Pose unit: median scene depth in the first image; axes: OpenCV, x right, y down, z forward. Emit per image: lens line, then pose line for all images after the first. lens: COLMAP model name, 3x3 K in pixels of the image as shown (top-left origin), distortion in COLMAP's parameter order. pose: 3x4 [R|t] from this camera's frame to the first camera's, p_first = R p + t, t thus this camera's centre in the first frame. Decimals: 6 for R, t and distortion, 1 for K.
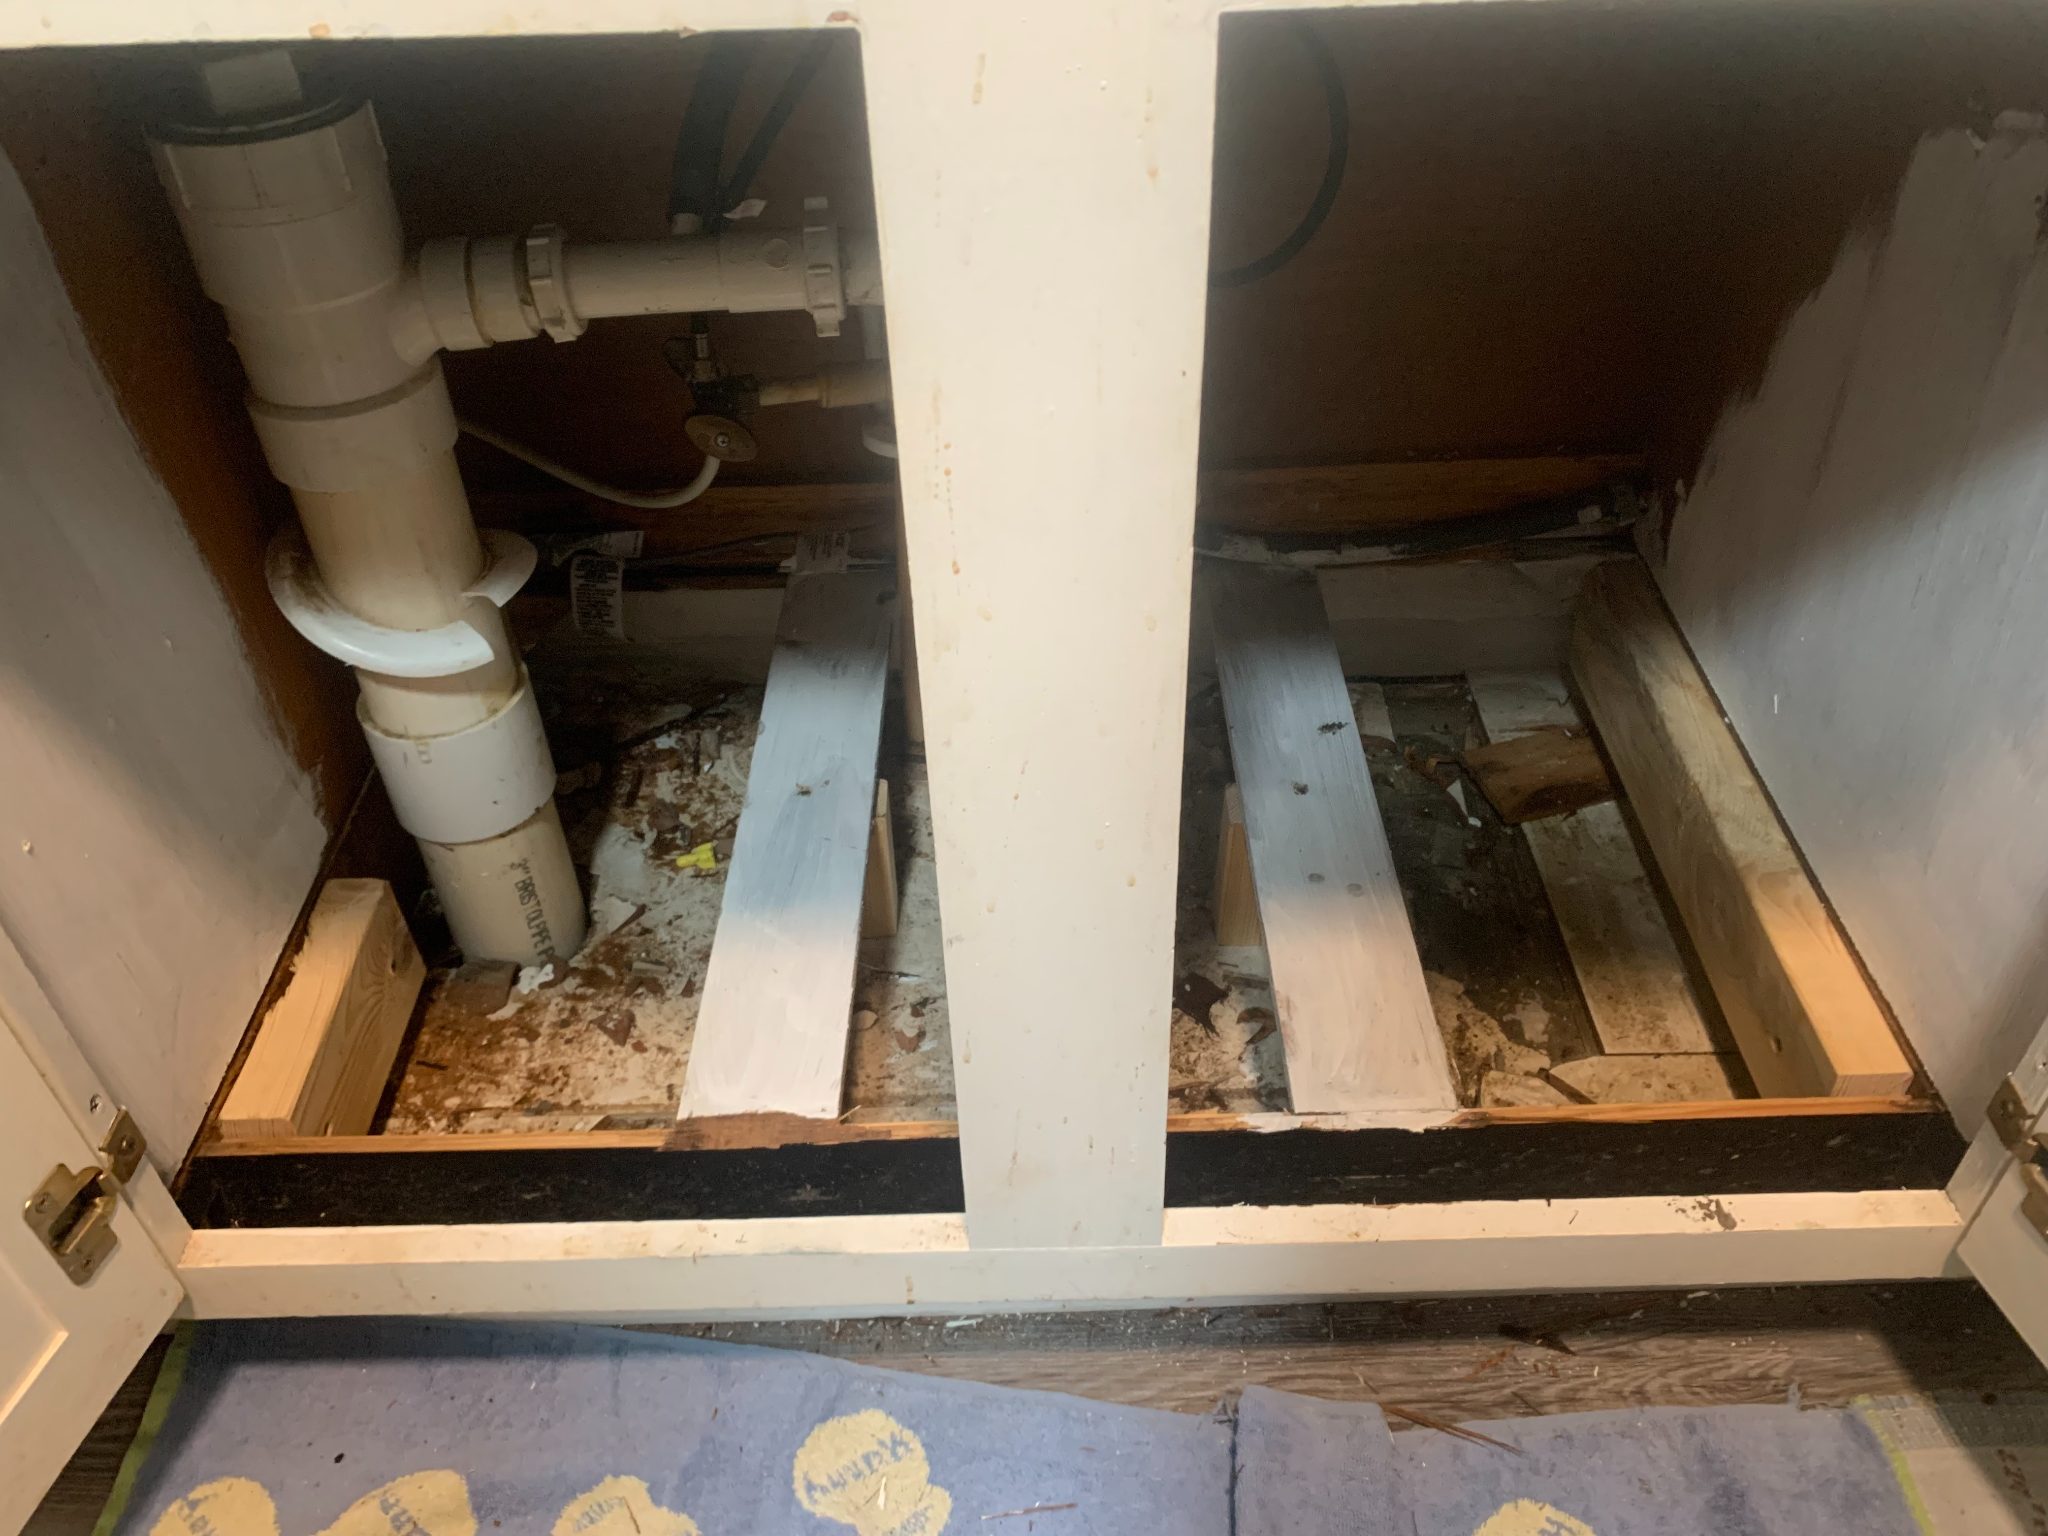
lens RADIAL K [[1596.5, 0, 1079.2], [0, 1596.5, 717.9], [0, 0, 1]] dist [0.081863, -0.112258]
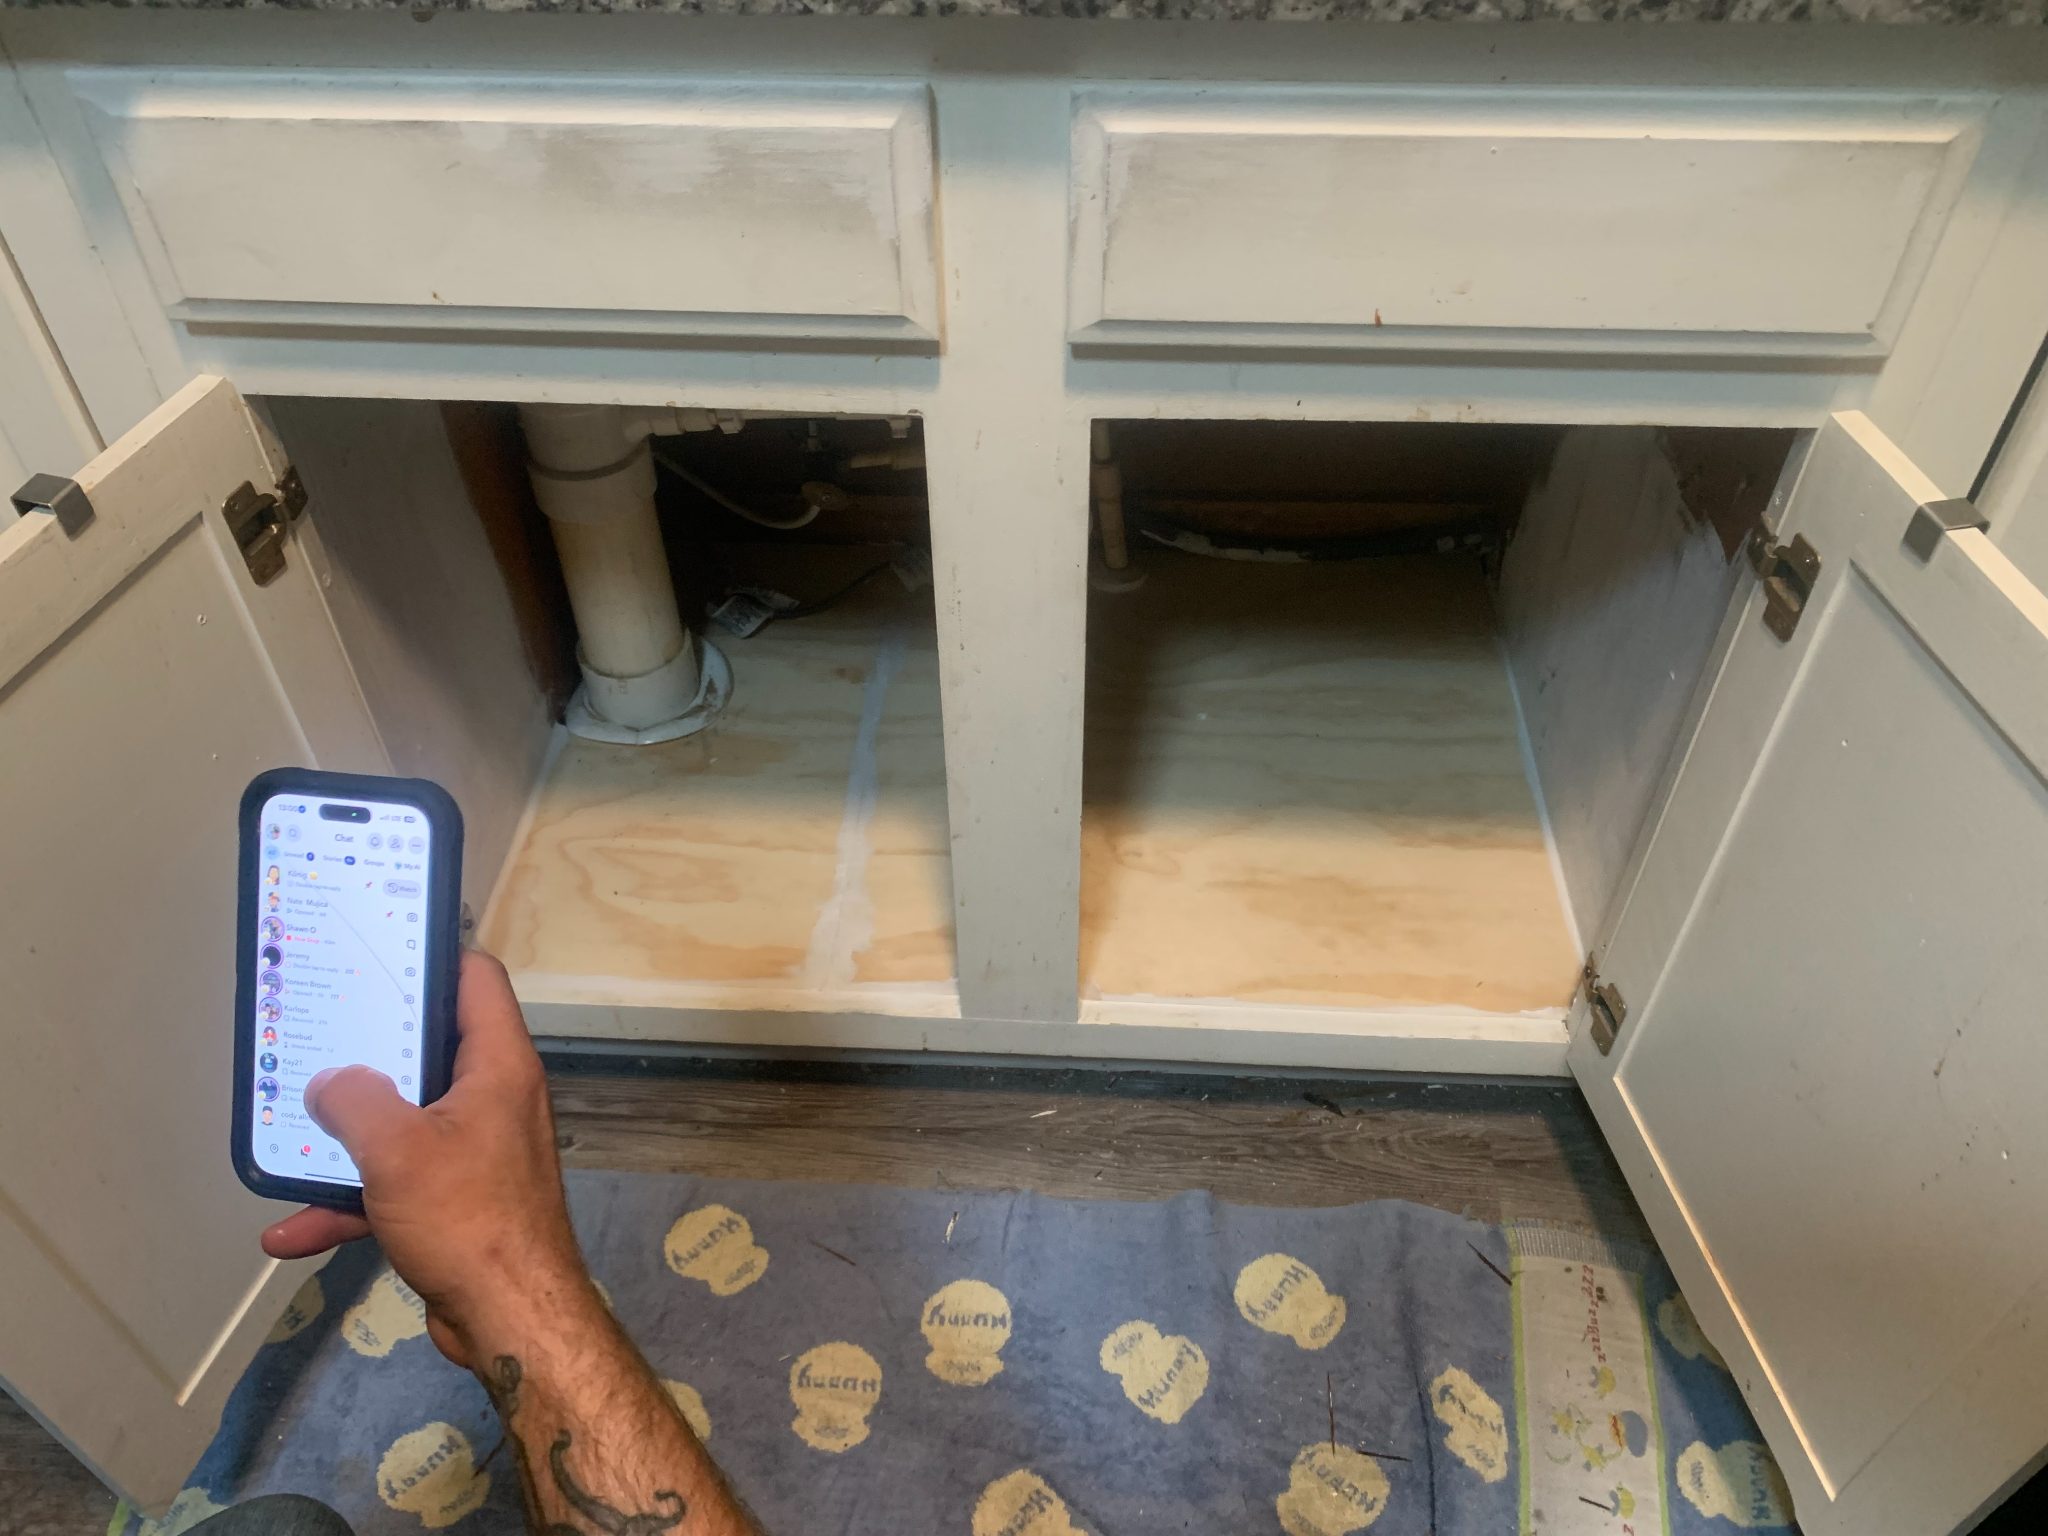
lens RADIAL K [[1580.8, 0, 1024.0], [0, 1580.8, 768.0], [0, 0, 1]] dist [0.049153, -0.058161]
pose [[0.996747, 0.056319, -0.057656, 0.065715], [-0.049914, 0.992998, 0.107064, -0.090146], [0.063282, -0.103838, 0.992579, -0.511707]]
